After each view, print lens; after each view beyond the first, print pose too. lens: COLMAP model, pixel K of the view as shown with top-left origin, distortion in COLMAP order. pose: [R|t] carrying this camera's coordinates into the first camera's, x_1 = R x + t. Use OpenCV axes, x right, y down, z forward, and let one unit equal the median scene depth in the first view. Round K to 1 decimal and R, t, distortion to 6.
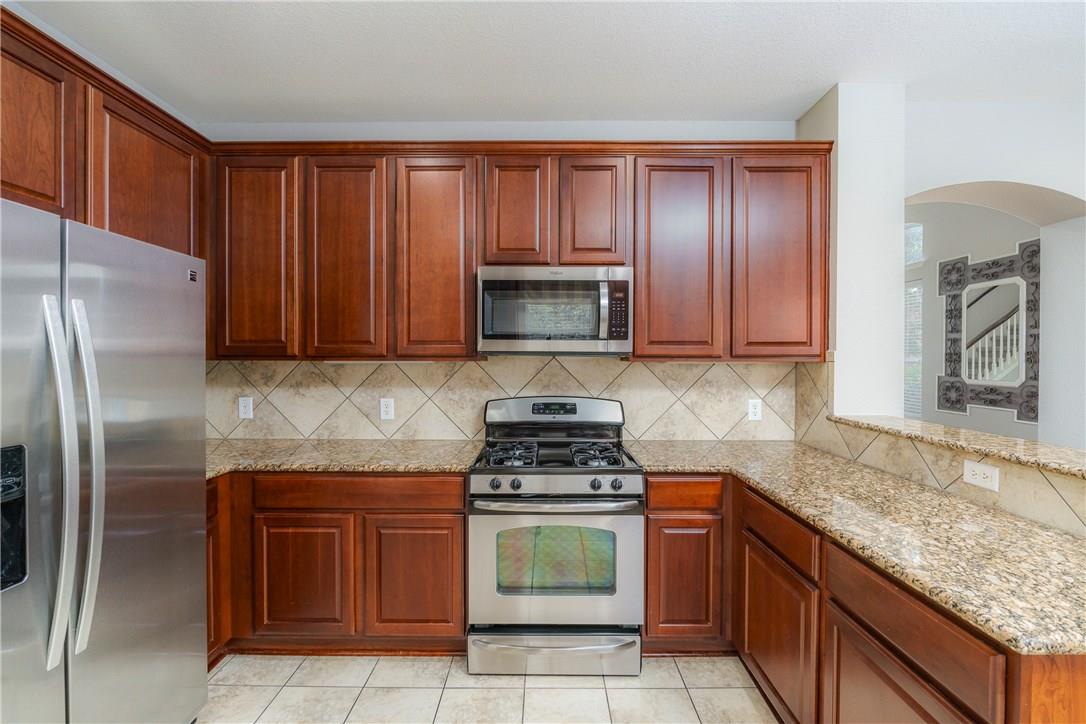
lens RADIAL K [[467.2, 0, 534.7], [0, 467.2, 357.2], [0, 0, 1]] dist [-0.010799, 0.001770]
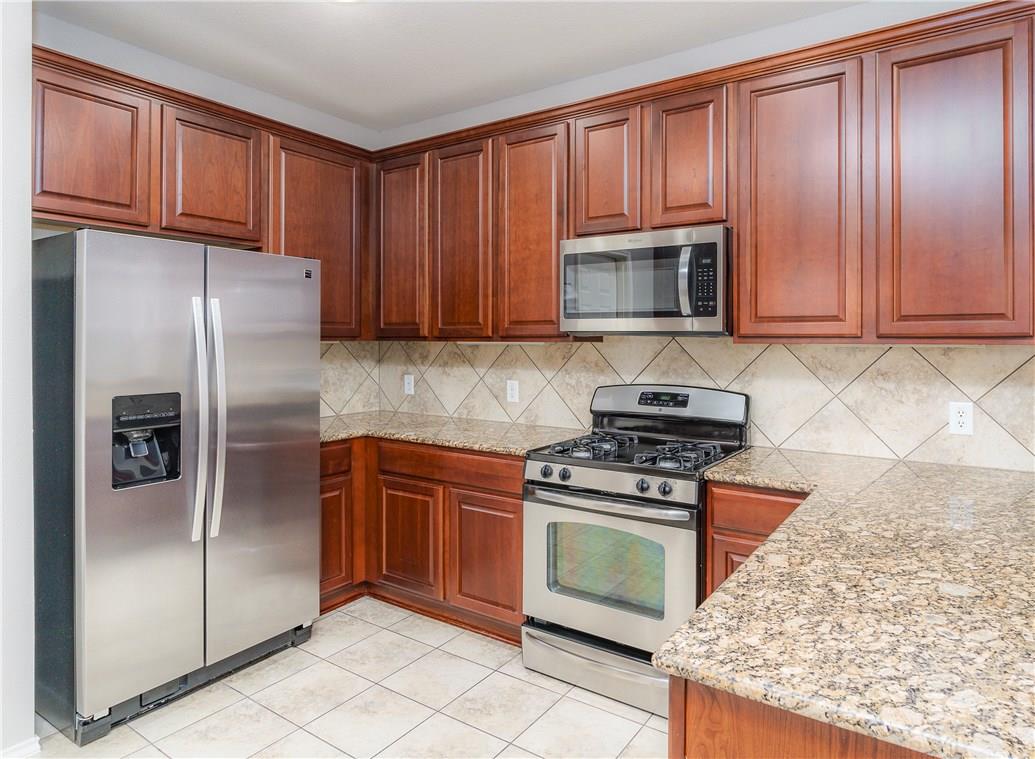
lens RADIAL K [[611.2, 0, 553.5], [0, 611.2, 334.4], [0, 0, 1]] dist [-0.007377, -0.001731]
pose [[0.842778, -0.003921, -0.538247, 0.540922], [-0.001298, 0.999956, -0.009316, 0.004658], [0.538259, 0.008550, 0.842736, -0.034471]]
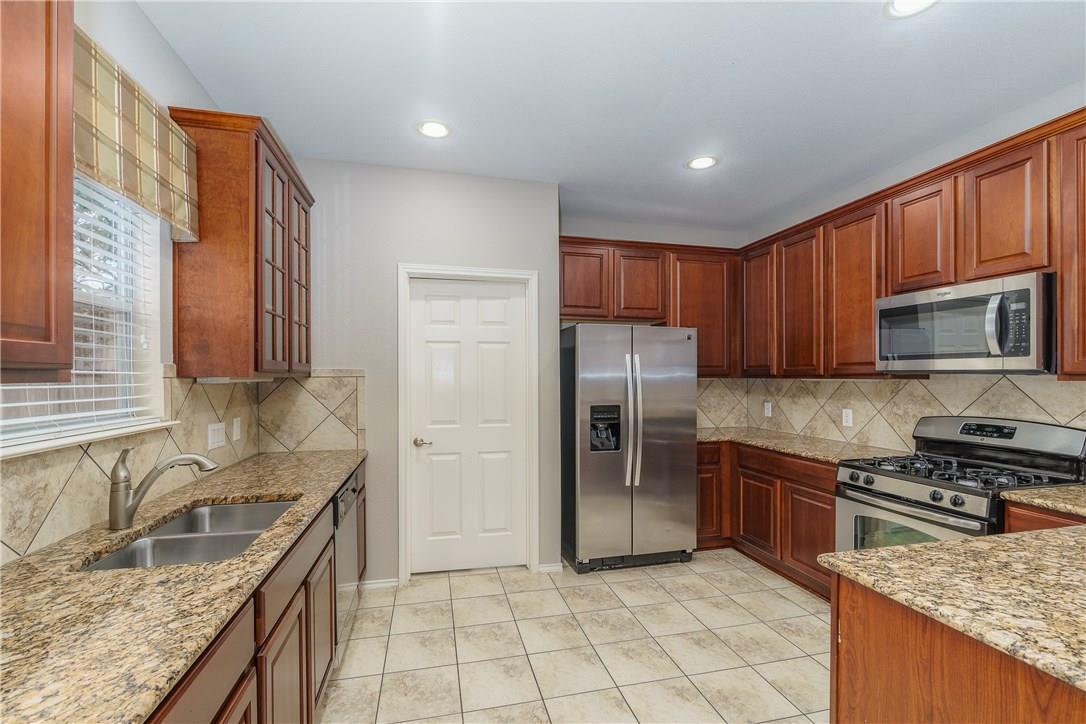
lens RADIAL K [[467.2, 0, 550.6], [0, 467.2, 377.3], [0, 0, 1]] dist [-0.010799, 0.001770]
pose [[0.256866, -0.000005, -0.966447, 0.831262], [-0.001734, 0.999998, -0.000466, 0.005765], [0.966445, 0.001795, 0.256866, -0.100179]]
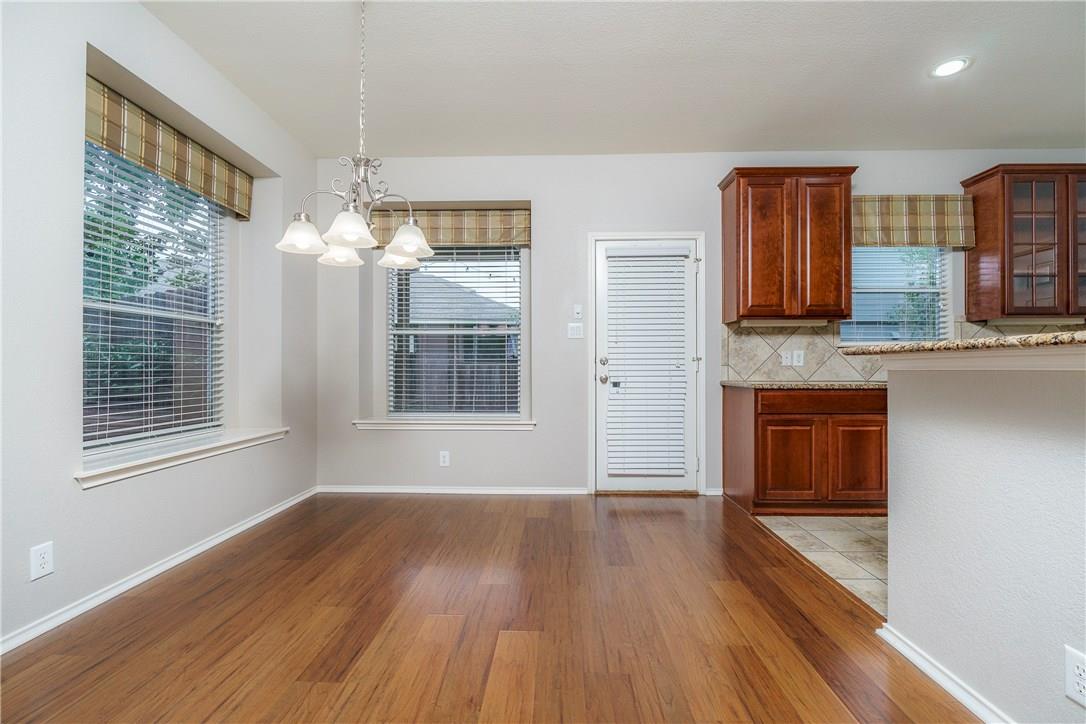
lens RADIAL K [[467.2, 0, 547.8], [0, 467.2, 364.1], [0, 0, 1]] dist [-0.010799, 0.001770]
pose [[-0.999995, -0.003164, -0.000443, 1.284529], [-0.003161, 0.999978, -0.005892, 0.168877], [0.000462, -0.005891, -0.999983, 1.086621]]
